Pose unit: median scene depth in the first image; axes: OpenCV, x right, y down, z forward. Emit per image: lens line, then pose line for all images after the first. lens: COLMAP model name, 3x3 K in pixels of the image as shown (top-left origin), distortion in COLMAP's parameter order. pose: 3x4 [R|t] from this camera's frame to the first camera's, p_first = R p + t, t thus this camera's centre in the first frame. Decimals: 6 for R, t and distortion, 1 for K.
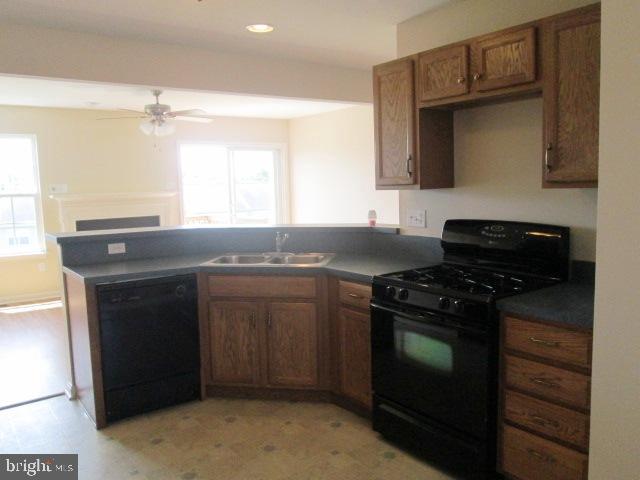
lens RADIAL K [[538.0, 0, 319.8], [0, 538.0, 244.9], [0, 0, 1]] dist [-0.034587, 0.001162]
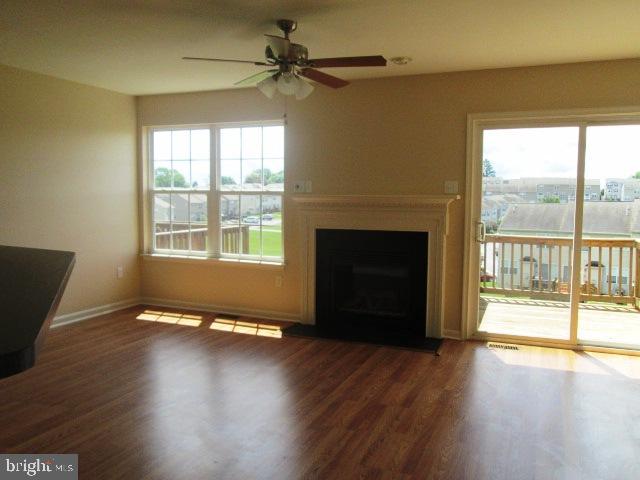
lens RADIAL K [[538.0, 0, 319.8], [0, 538.0, 244.9], [0, 0, 1]] dist [-0.034587, 0.001162]
pose [[0.497236, 0.107359, -0.860947, 0.214396], [-0.122698, 0.991043, 0.052718, -0.065584], [0.858896, 0.079423, 0.505955, 0.632035]]
